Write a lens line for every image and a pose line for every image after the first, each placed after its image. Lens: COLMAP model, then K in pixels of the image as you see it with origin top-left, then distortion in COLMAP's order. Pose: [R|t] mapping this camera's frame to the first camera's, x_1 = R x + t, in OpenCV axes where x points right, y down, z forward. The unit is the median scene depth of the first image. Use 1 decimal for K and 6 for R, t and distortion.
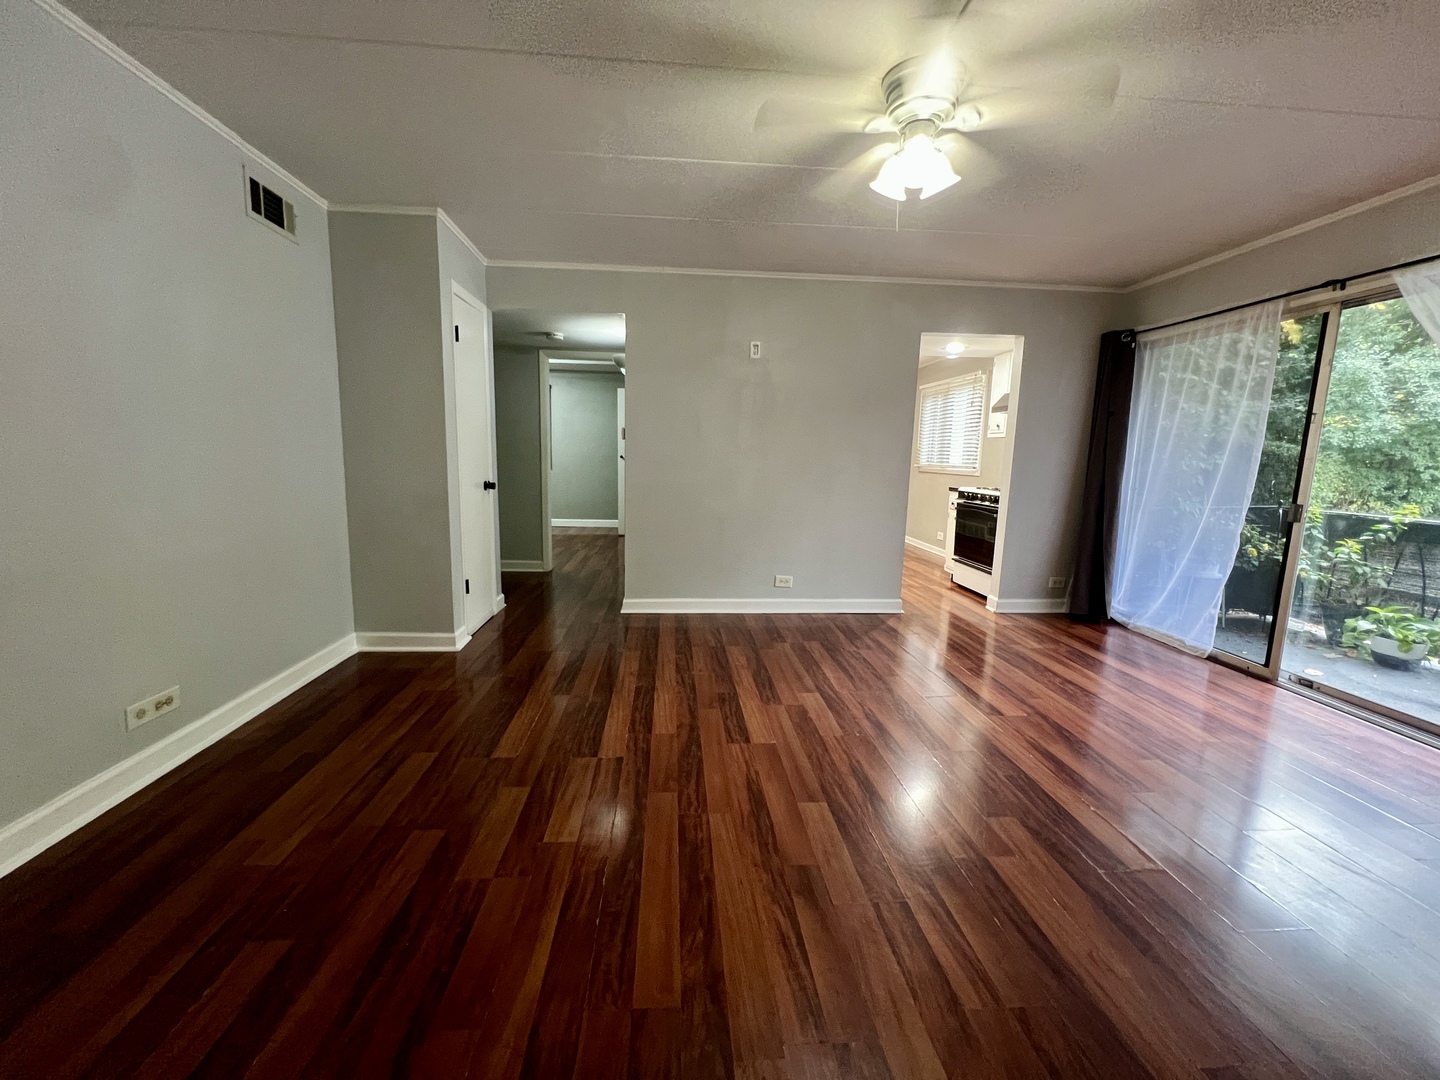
lens RADIAL K [[577.2, 0, 716.6], [0, 577.2, 536.9], [0, 0, 1]] dist [-0.000569, 0.000535]
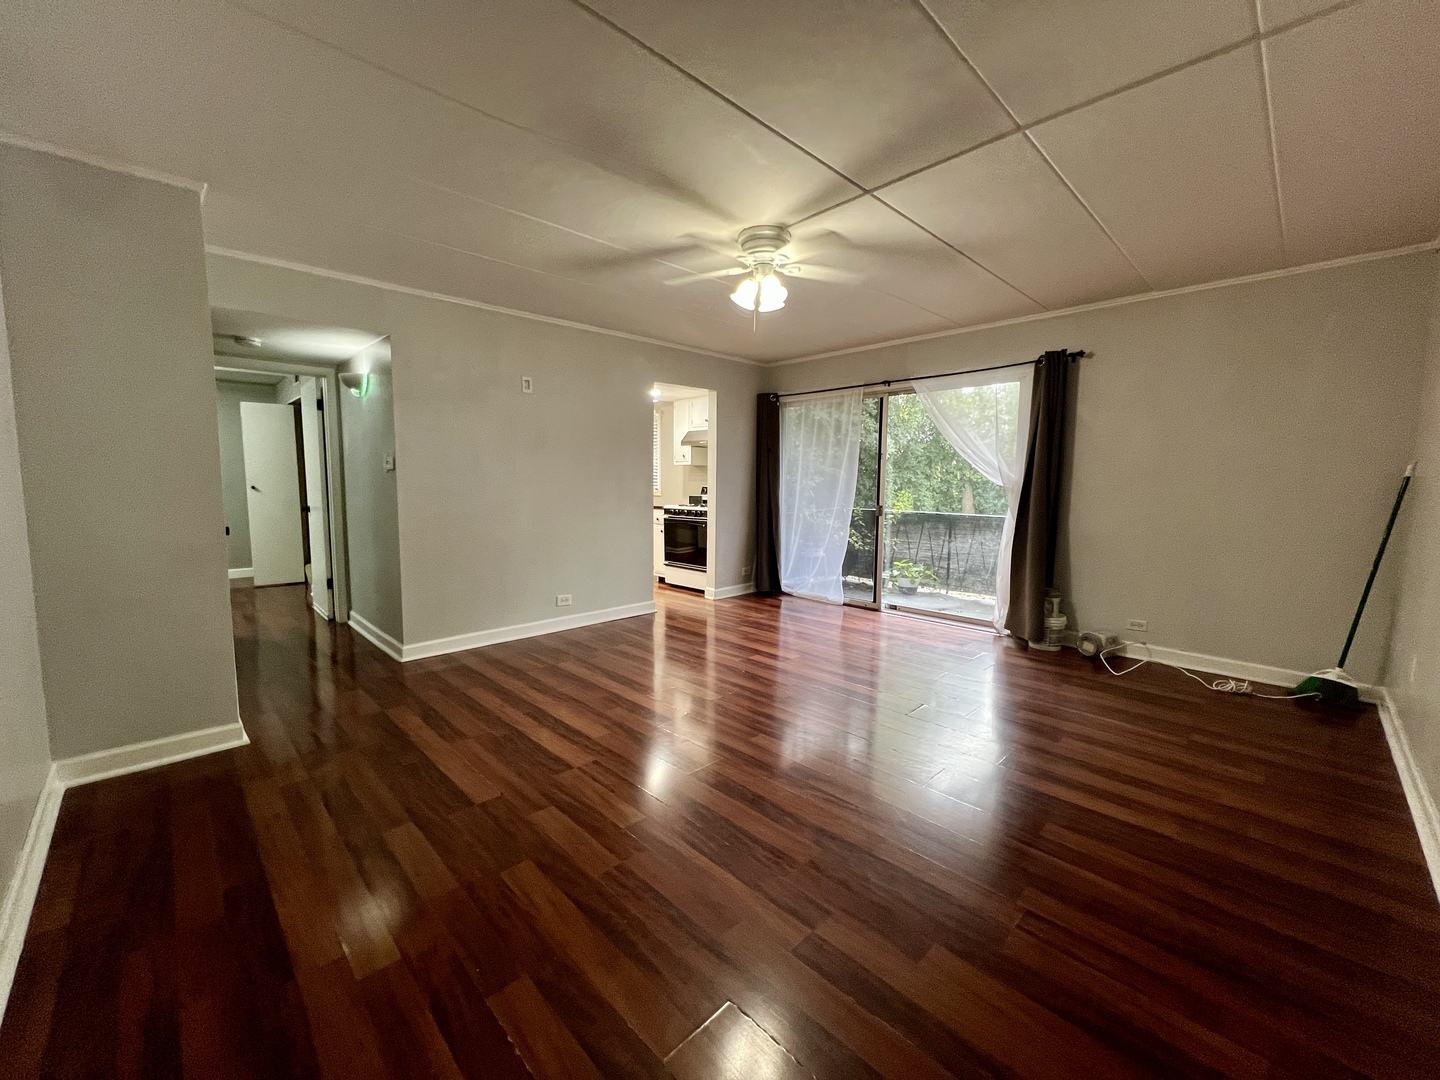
lens RADIAL K [[577.2, 0, 714.5], [0, 577.2, 536.5], [0, 0, 1]] dist [-0.000569, 0.000535]
pose [[0.769143, -0.080414, 0.633998, -0.419559], [0.104799, 0.994493, -0.001001, -0.012329], [-0.630426, 0.067212, 0.773334, -0.017218]]
